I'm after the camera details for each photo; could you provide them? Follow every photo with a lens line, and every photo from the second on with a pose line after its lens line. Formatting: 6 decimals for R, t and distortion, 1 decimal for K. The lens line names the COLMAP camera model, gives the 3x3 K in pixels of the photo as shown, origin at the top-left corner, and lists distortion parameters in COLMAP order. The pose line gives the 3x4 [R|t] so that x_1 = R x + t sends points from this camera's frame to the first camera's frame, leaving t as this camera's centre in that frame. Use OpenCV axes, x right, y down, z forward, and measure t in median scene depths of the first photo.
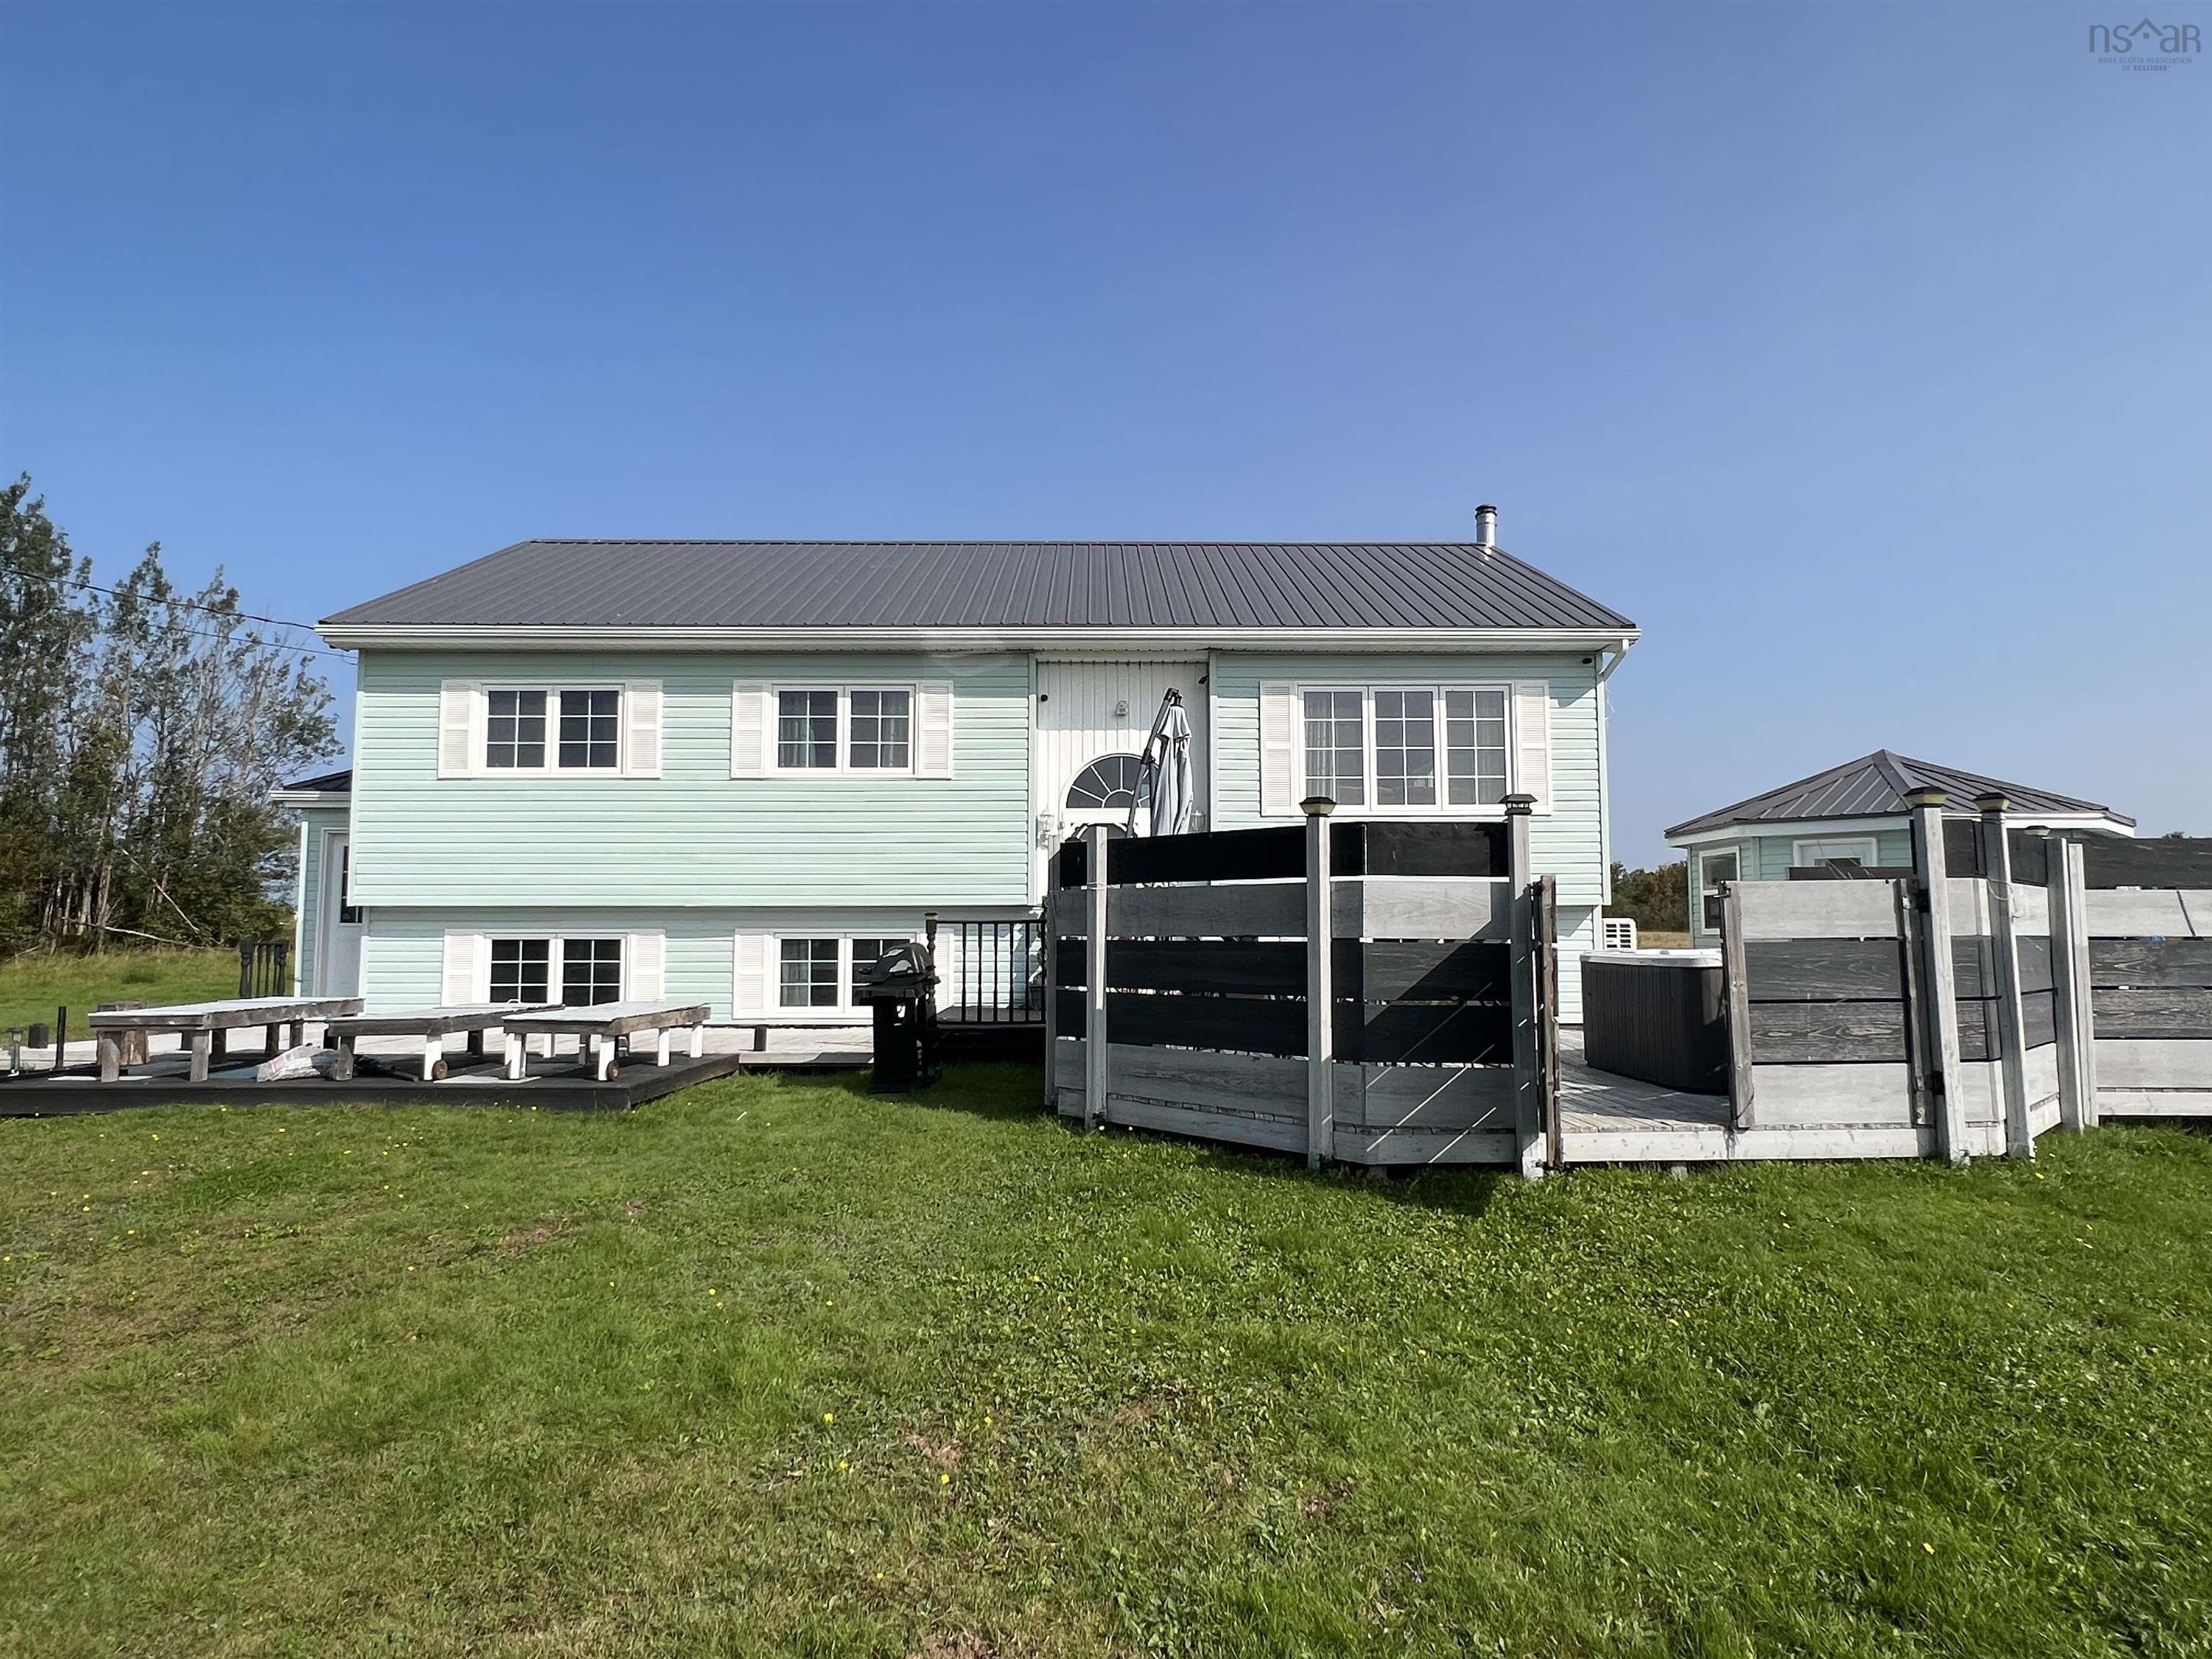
lens RADIAL K [[1220.2, 0, 1111.4], [0, 1220.2, 823.8], [0, 0, 1]] dist [-0.007080, -0.000375]
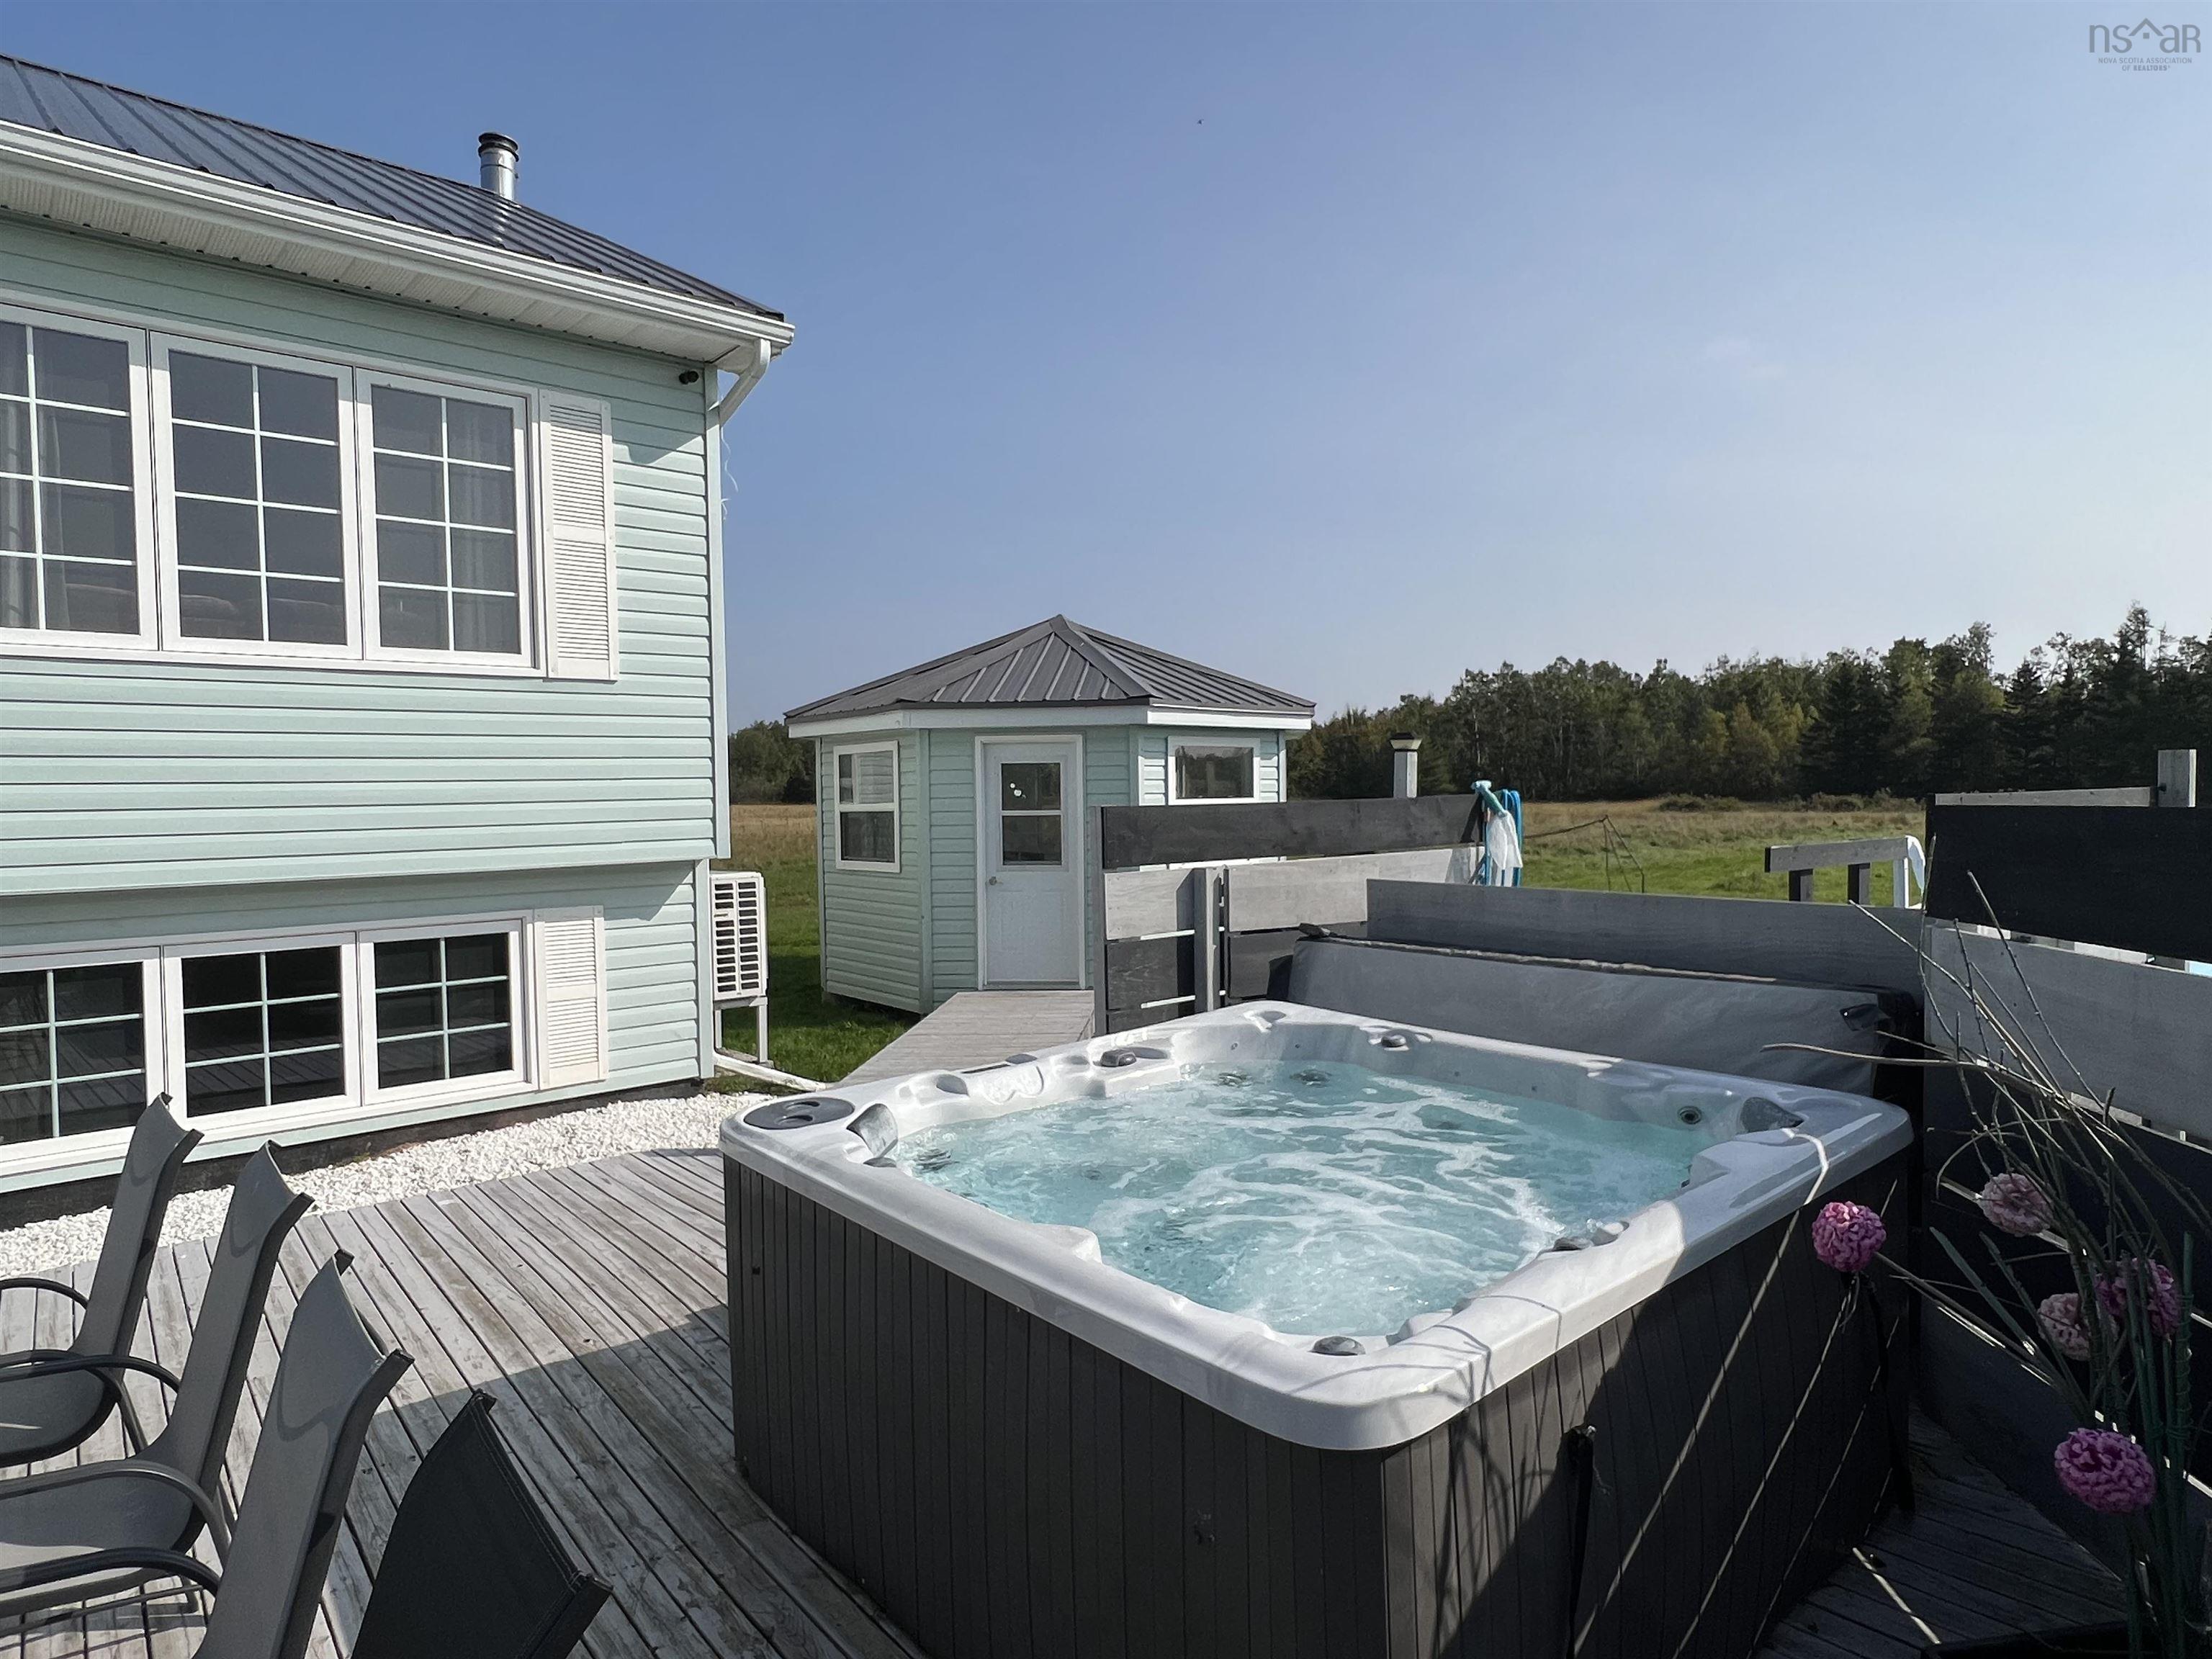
lens RADIAL K [[1220.2, 0, 1109.3], [0, 1220.2, 822.8], [0, 0, 1]] dist [-0.007080, -0.000375]
pose [[0.740460, -0.031661, 0.671354, 0.172592], [-0.037467, 0.995392, 0.088266, -0.000963], [-0.671055, -0.090511, 0.735862, 0.488403]]
